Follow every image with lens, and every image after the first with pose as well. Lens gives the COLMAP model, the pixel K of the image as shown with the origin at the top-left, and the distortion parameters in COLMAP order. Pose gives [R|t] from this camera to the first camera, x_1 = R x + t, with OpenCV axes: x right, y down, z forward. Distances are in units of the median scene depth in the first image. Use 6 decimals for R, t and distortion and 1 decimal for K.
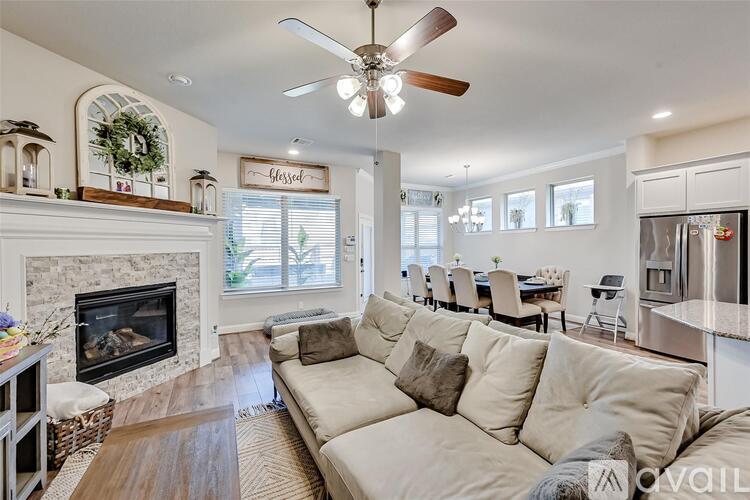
lens RADIAL K [[314.5, 0, 375.0], [0, 314.5, 250.0], [0, 0, 1]] dist [-0.000155, -0.000029]
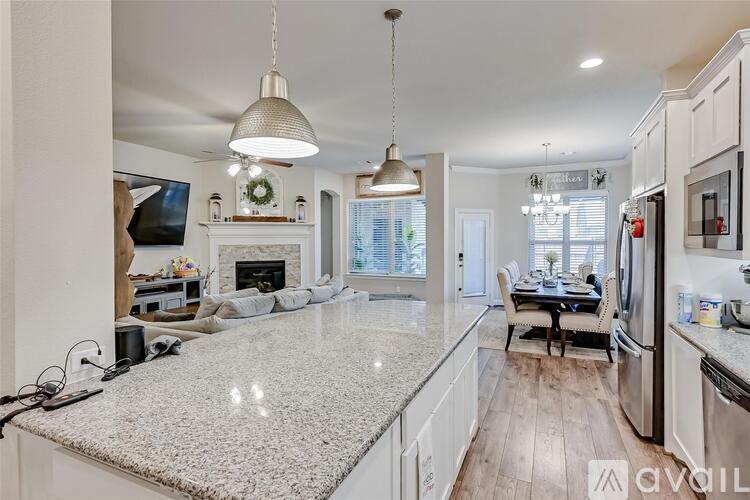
lens RADIAL K [[375.0, 0, 375.0], [0, 375.0, 250.0], [0, 0, 1]] dist [0.000437, 0.000063]
pose [[0.610182, 0.025233, -0.791860, 1.423406], [-0.010602, 0.999663, 0.023686, -0.016370], [0.792191, -0.006057, 0.610244, 0.087260]]
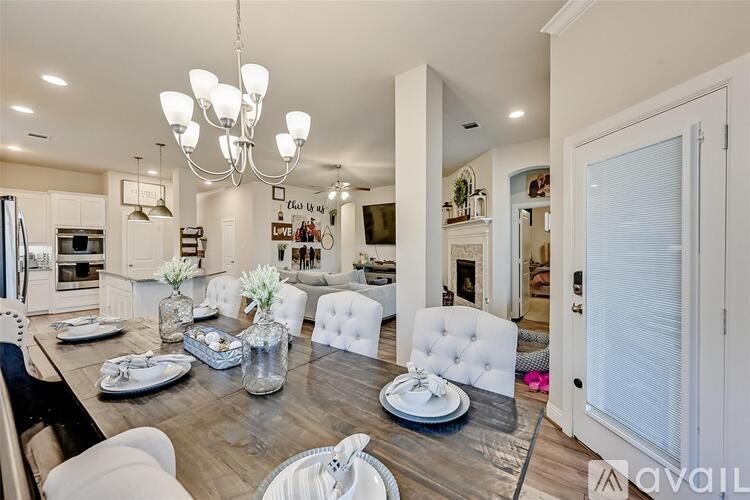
lens RADIAL K [[314.5, 0, 375.0], [0, 314.5, 250.0], [0, 0, 1]] dist [-0.000155, -0.000029]
pose [[-0.911345, 0.014787, -0.411377, 0.535484], [0.003953, 0.999623, 0.027174, -0.006812], [0.411623, 0.023139, -0.911060, 2.308839]]
